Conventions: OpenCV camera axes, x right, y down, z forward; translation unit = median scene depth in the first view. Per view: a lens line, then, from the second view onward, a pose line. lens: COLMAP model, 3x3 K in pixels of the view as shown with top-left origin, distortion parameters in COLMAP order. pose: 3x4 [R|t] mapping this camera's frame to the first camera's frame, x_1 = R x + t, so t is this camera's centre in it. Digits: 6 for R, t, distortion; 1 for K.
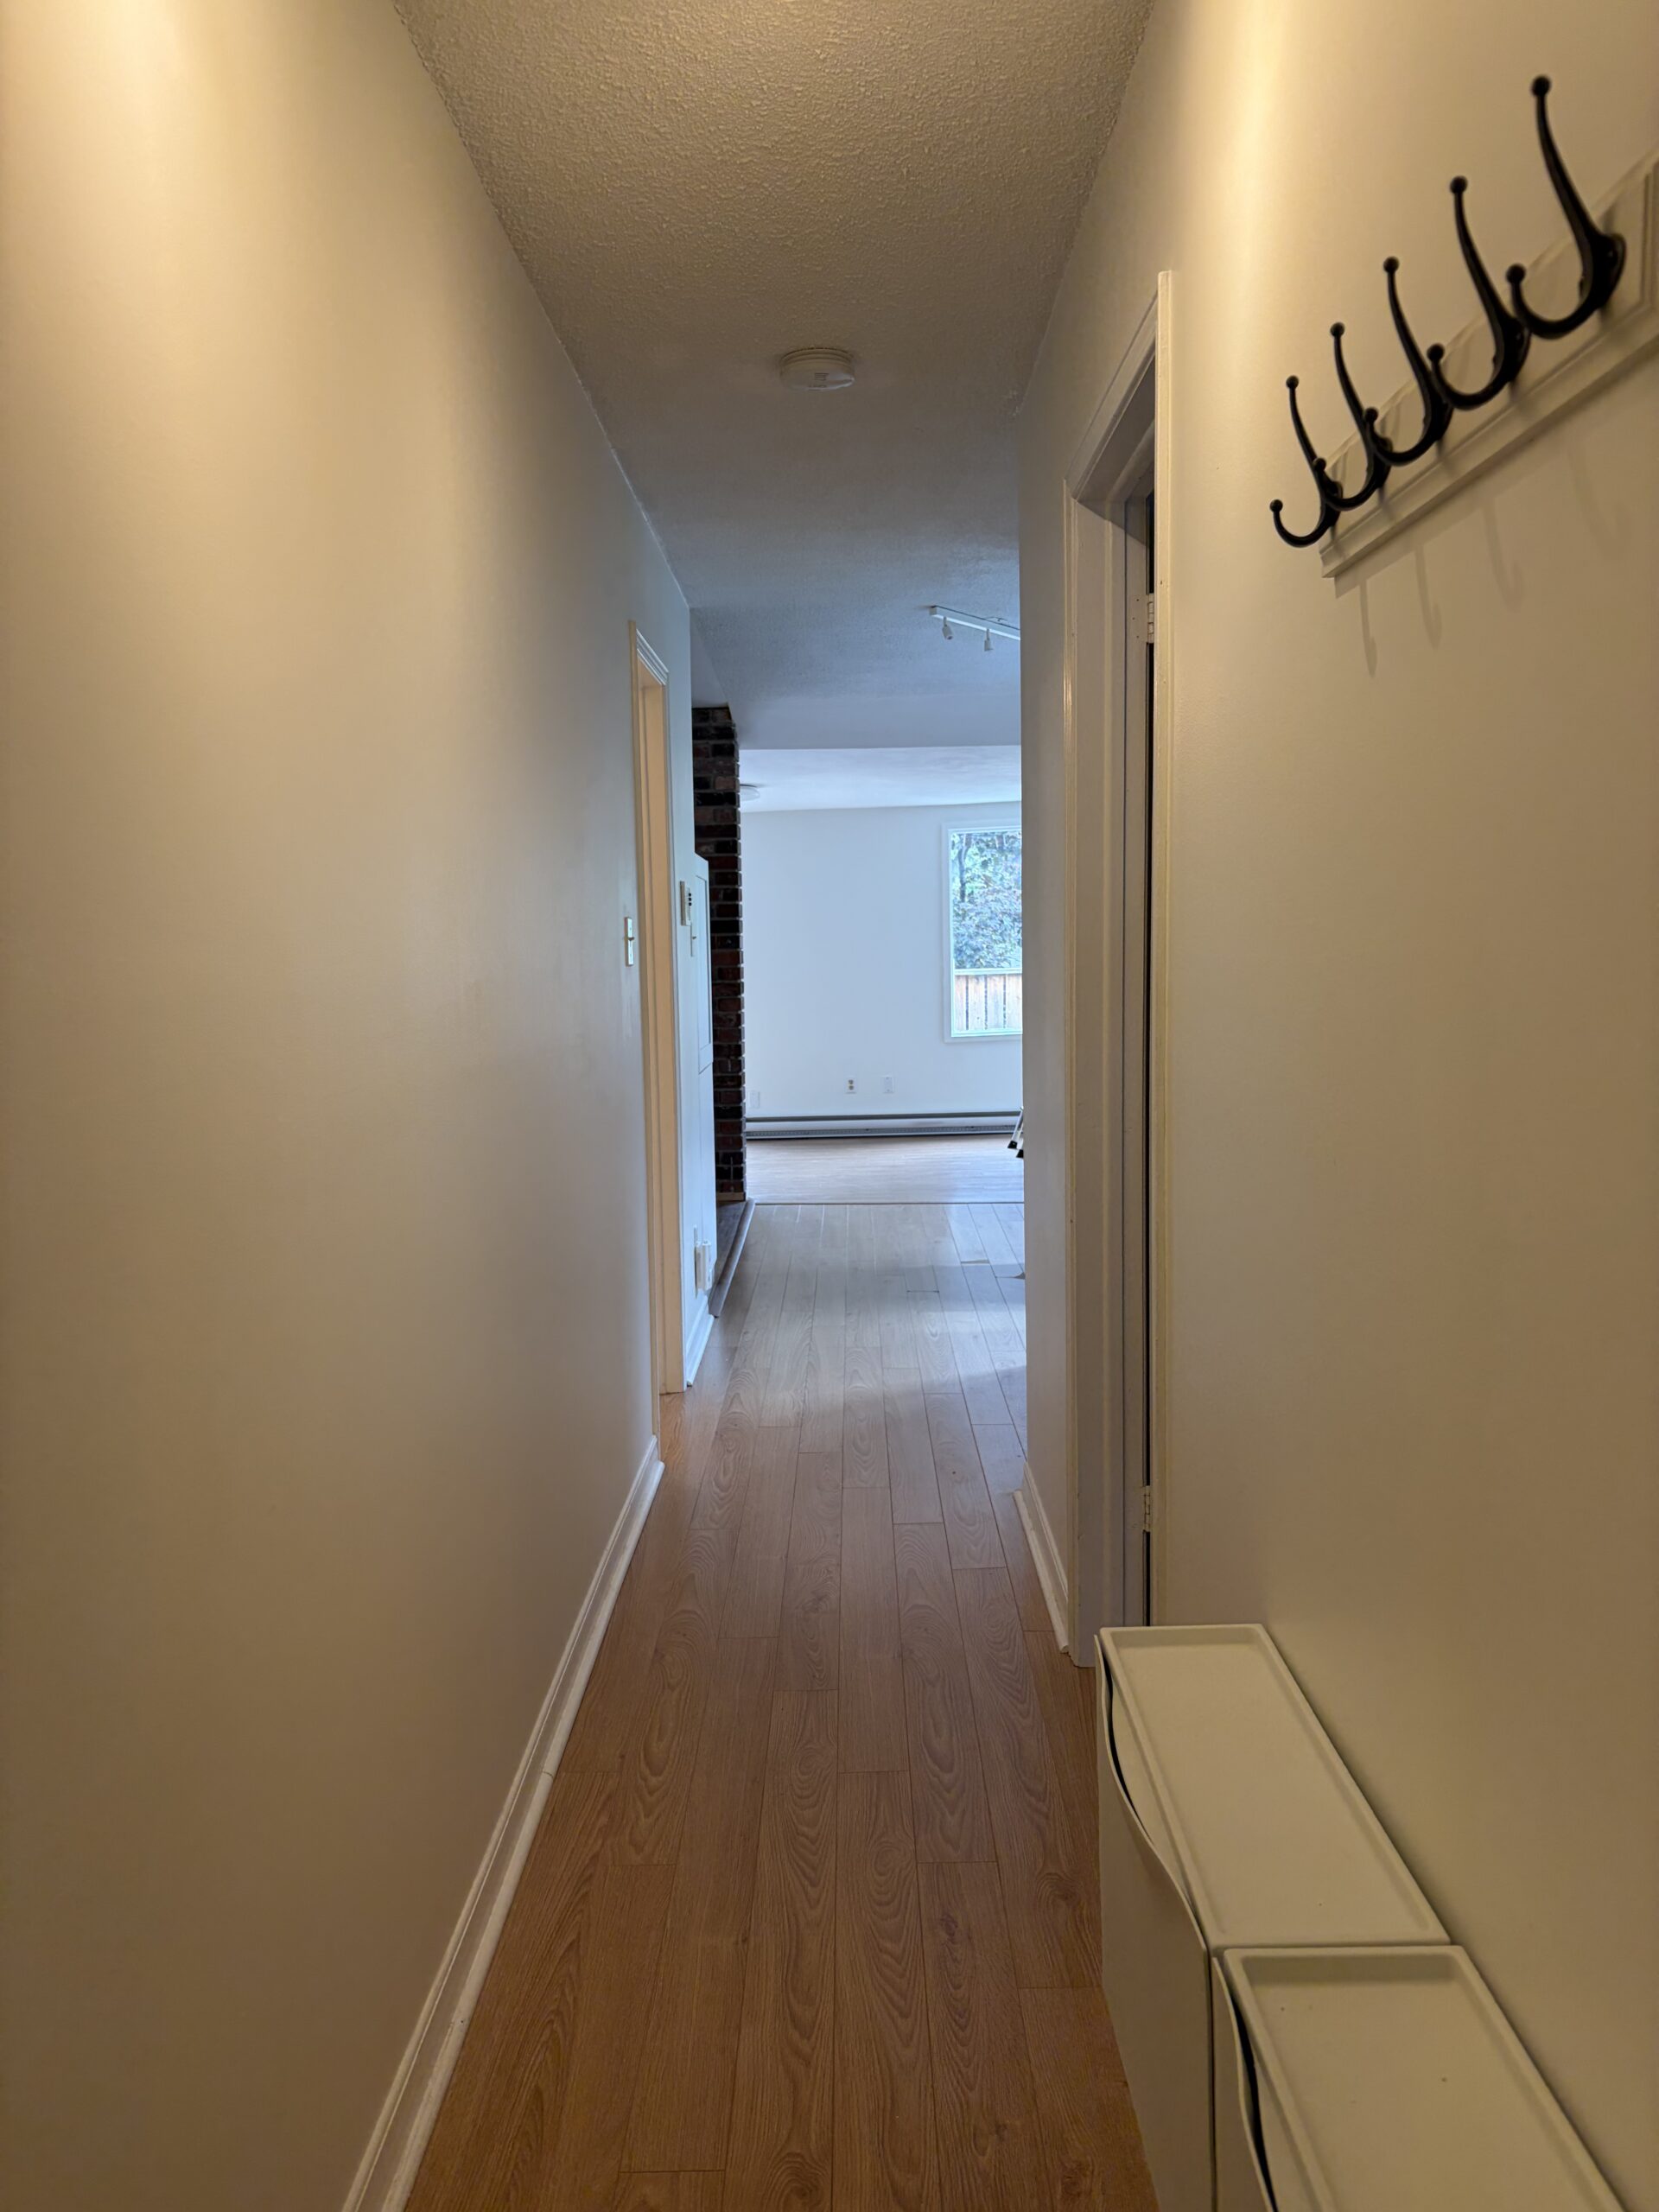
lens RADIAL K [[1675.2, 0, 829.8], [0, 1675.2, 1105.2], [0, 0, 1]] dist [0.022096, -0.009703]
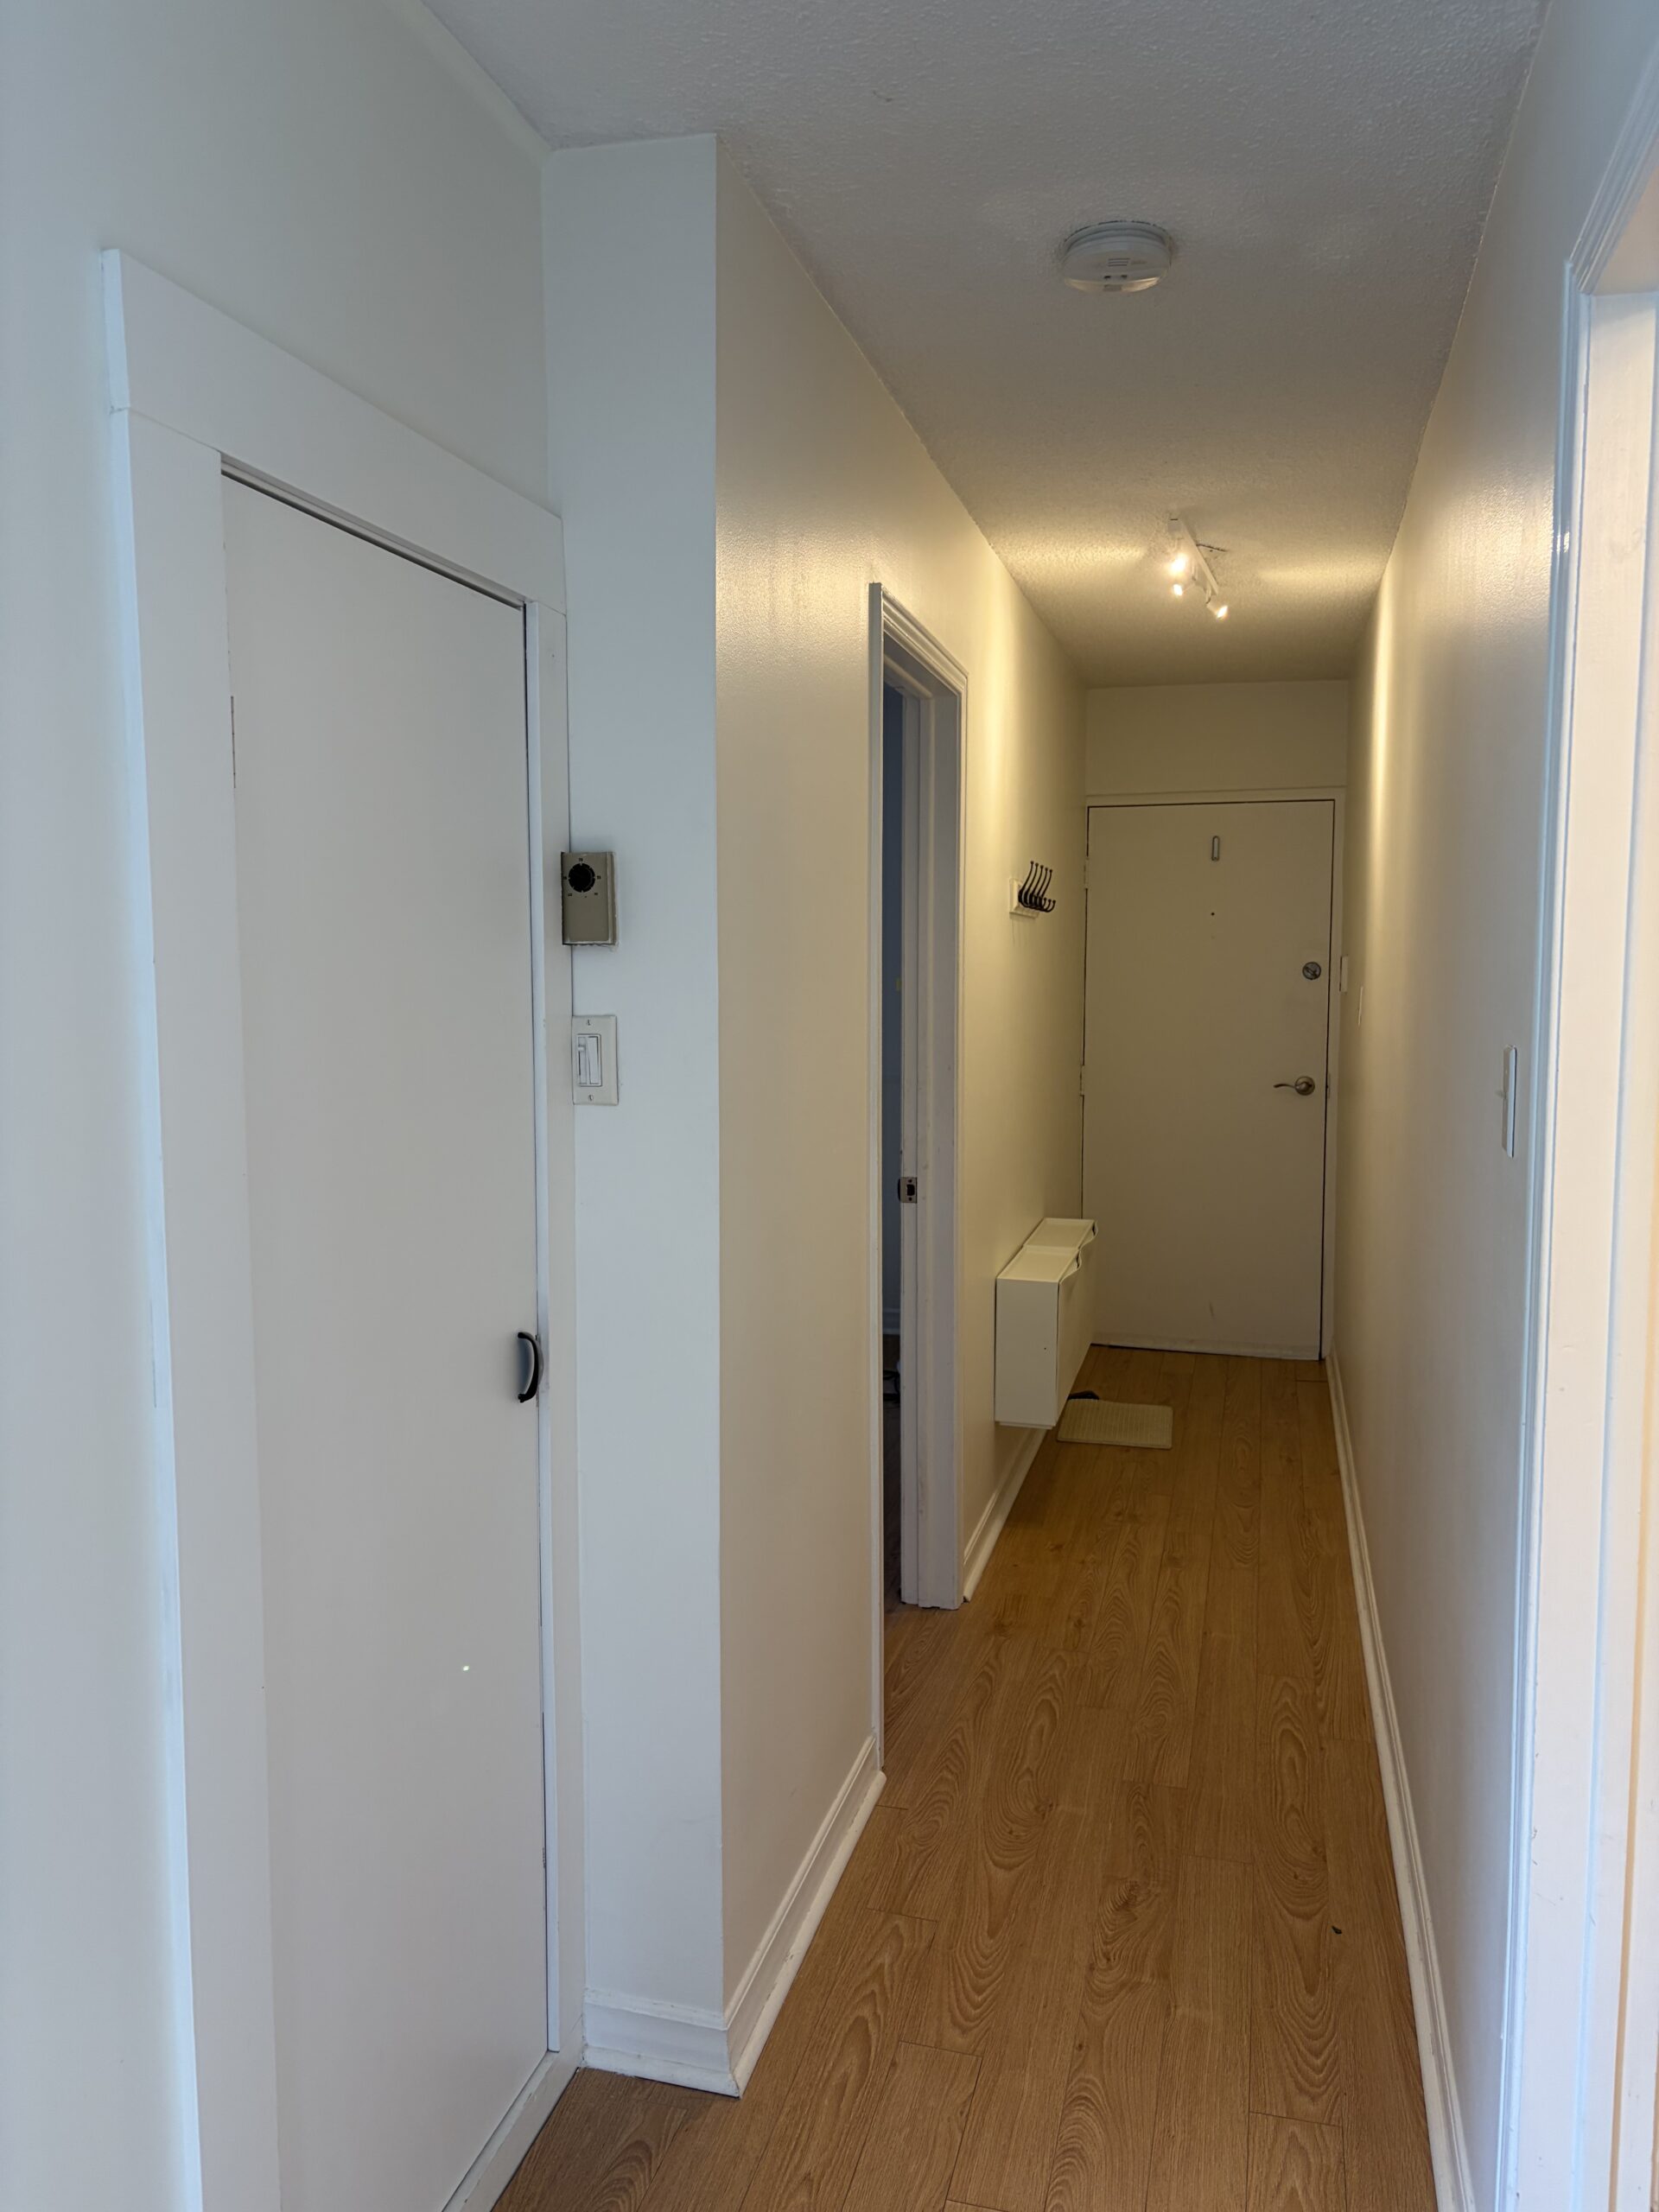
lens RADIAL K [[1675.2, 0, 827.8], [0, 1675.2, 1107.8], [0, 0, 1]] dist [0.022096, -0.009703]
pose [[-0.969850, 0.002547, 0.243689, -0.083961], [0.047172, 0.982996, 0.177465, -0.285066], [-0.239093, 0.183610, -0.953479, 2.278542]]
